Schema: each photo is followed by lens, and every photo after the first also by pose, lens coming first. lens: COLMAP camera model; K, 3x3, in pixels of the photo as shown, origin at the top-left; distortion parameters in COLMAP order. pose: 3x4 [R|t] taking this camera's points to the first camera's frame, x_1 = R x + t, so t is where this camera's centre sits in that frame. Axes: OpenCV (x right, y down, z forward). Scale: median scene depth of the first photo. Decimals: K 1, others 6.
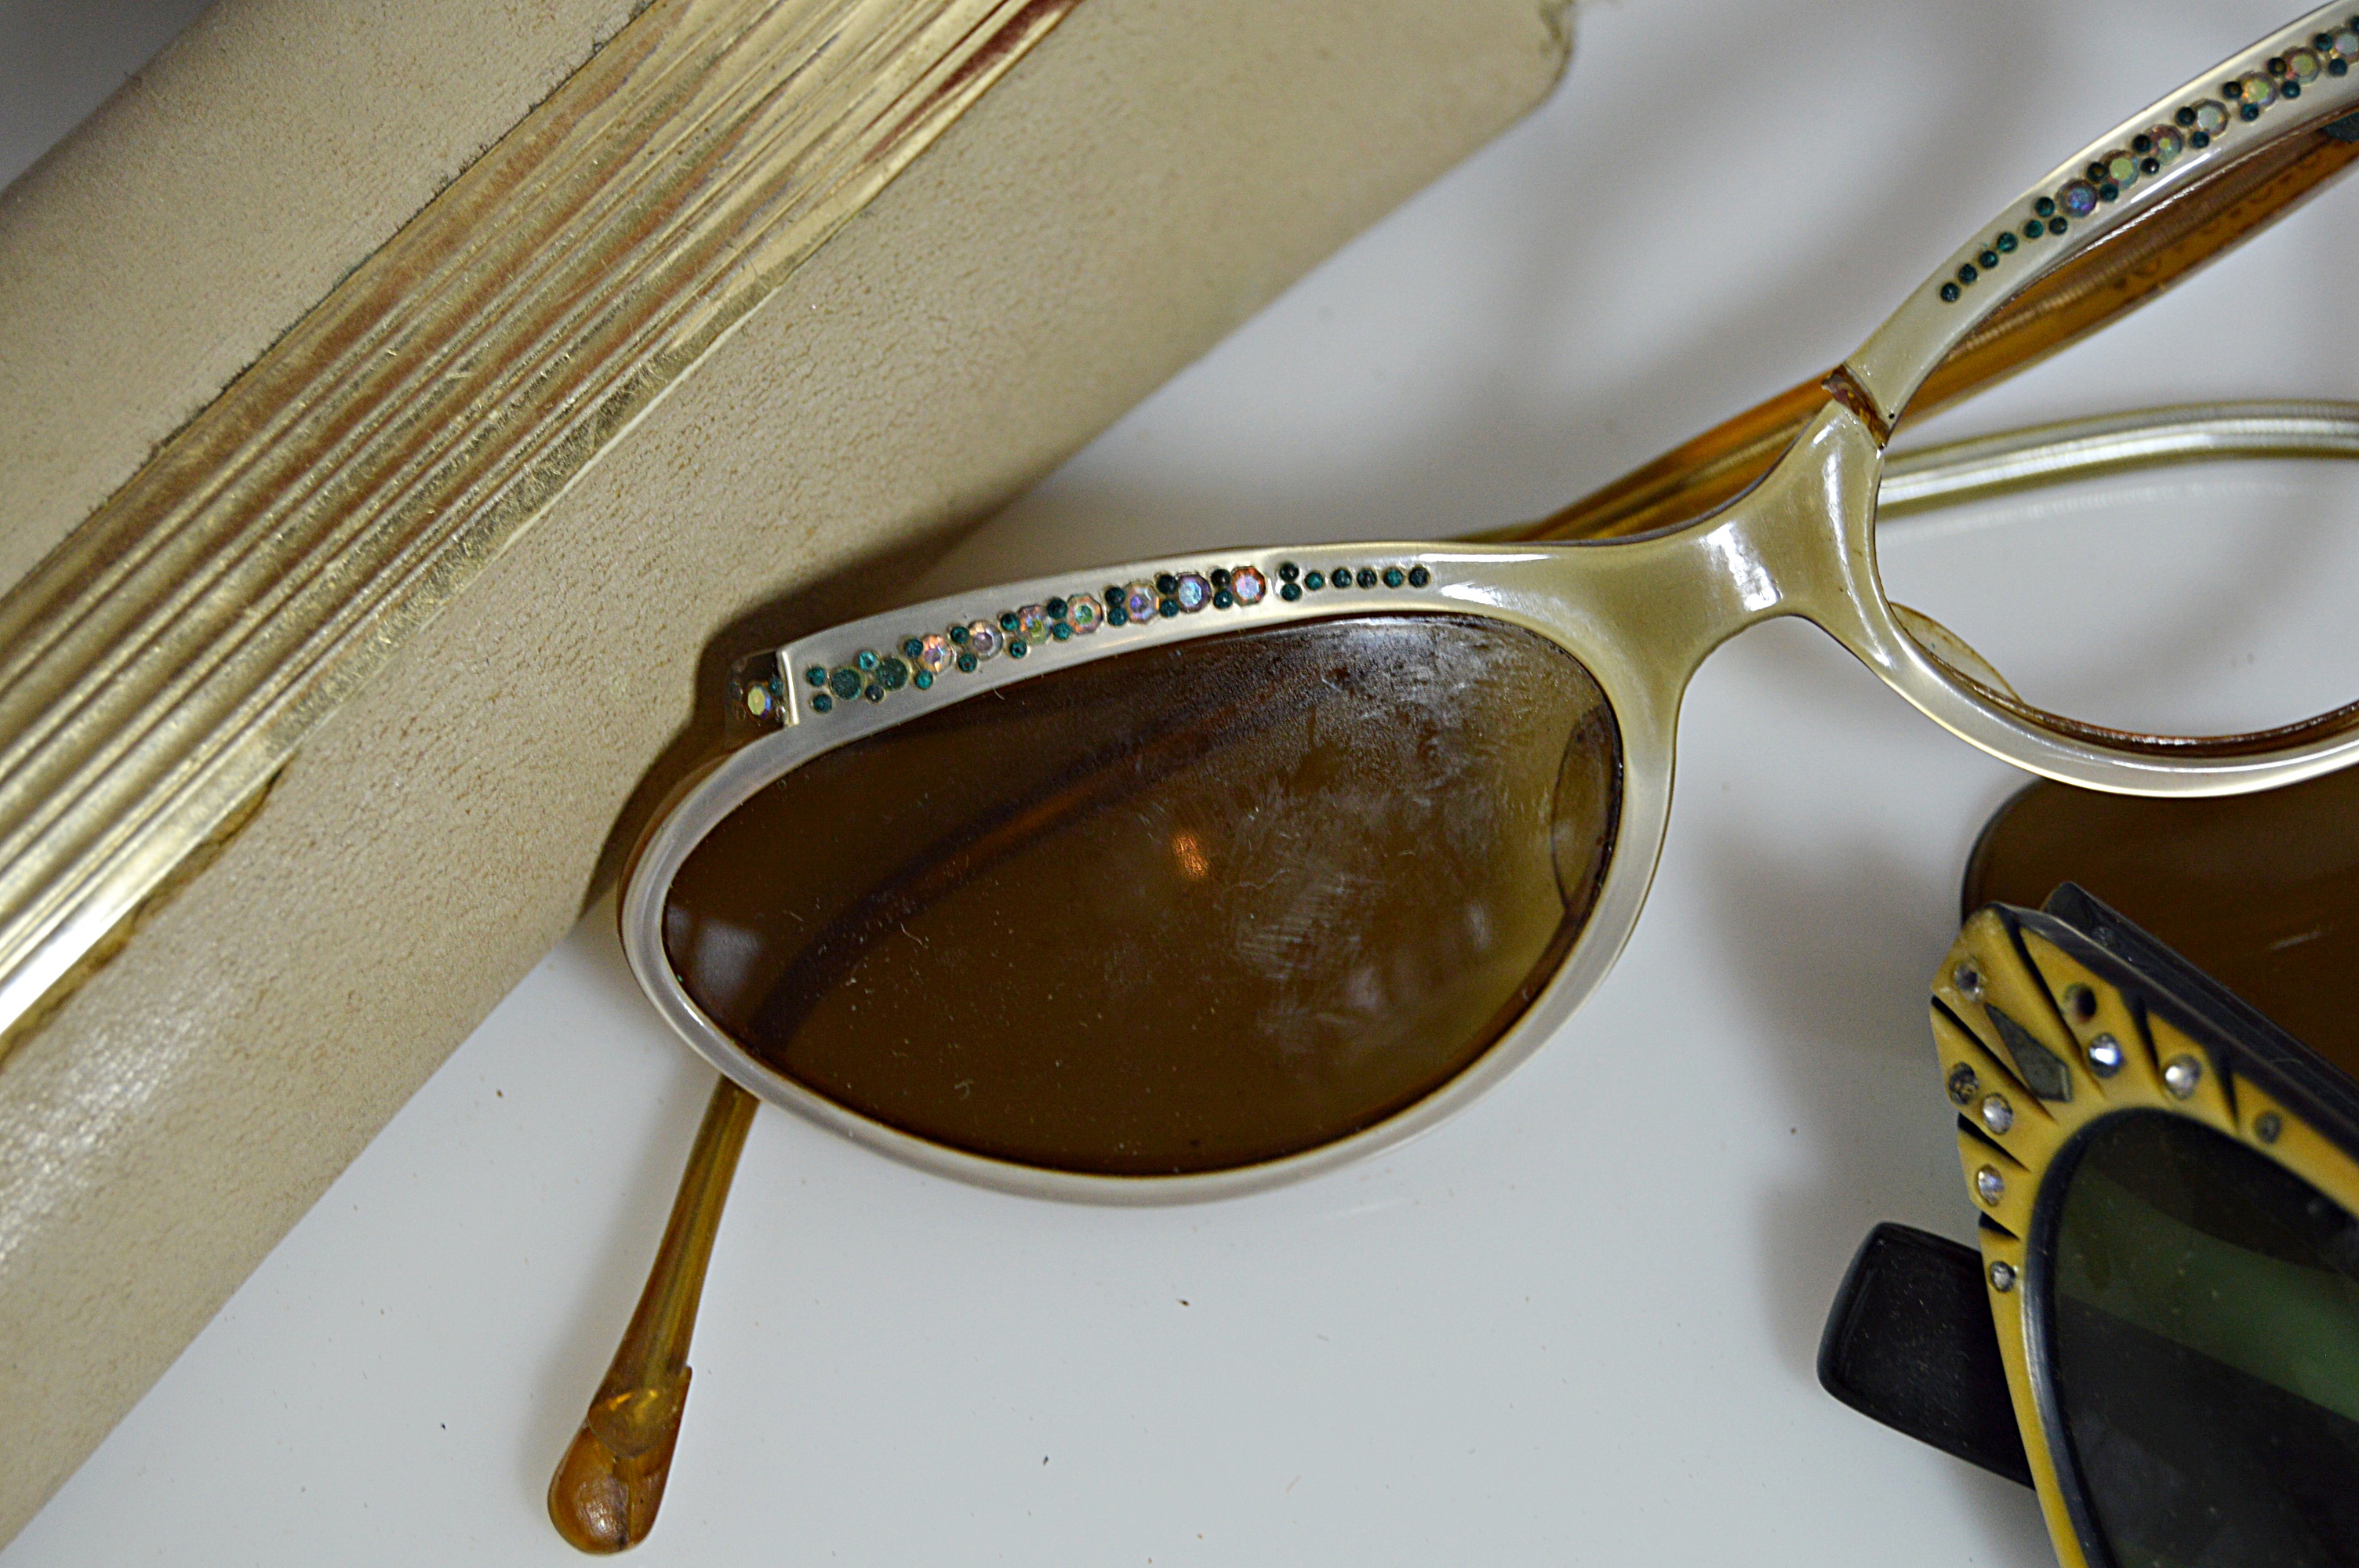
lens RADIAL K [[5127.6, 0, 1178.7], [0, 5127.6, 783.9], [0, 0, 1]] dist [-0.007083, 0.000000]
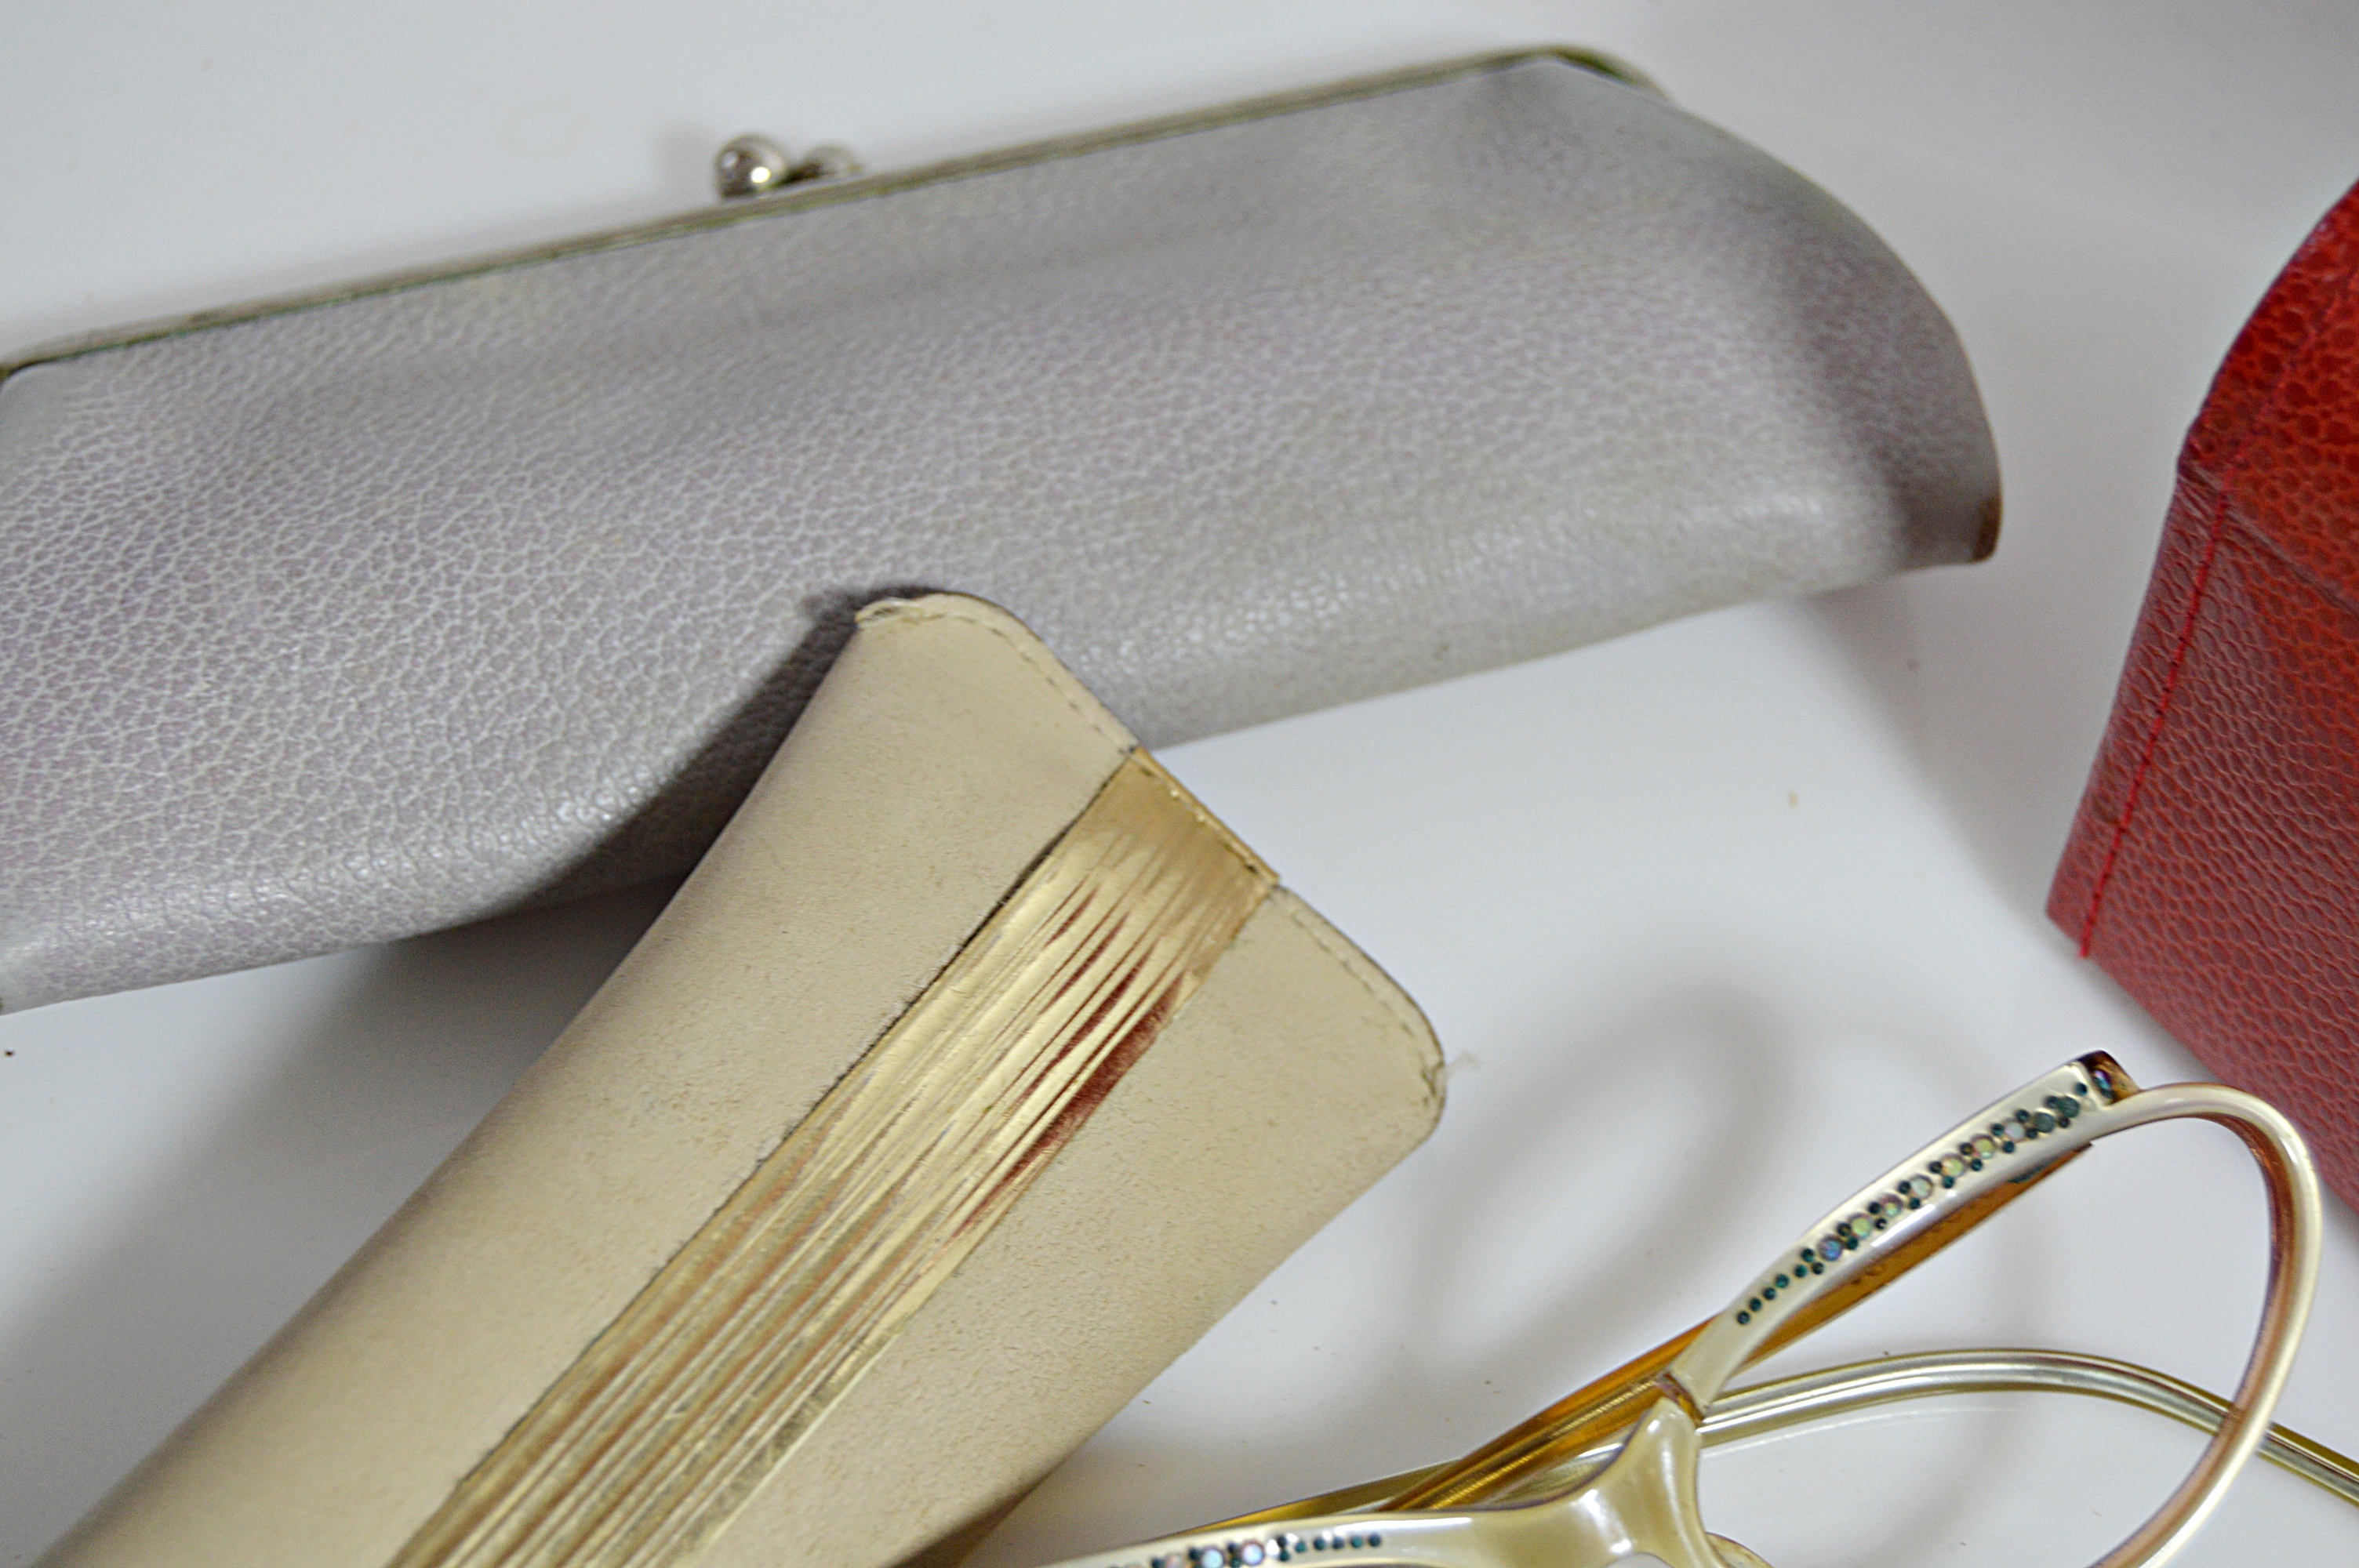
lens RADIAL K [[4660.9, 0, 1180.5], [0, 4660.9, 784.3], [0, 0, 1]] dist [-0.017146, 0.000000]
pose [[0.997745, -0.027453, 0.061251, -0.076589], [0.034001, 0.993508, -0.108564, -0.107901], [-0.057873, 0.110402, 0.992201, -0.267810]]
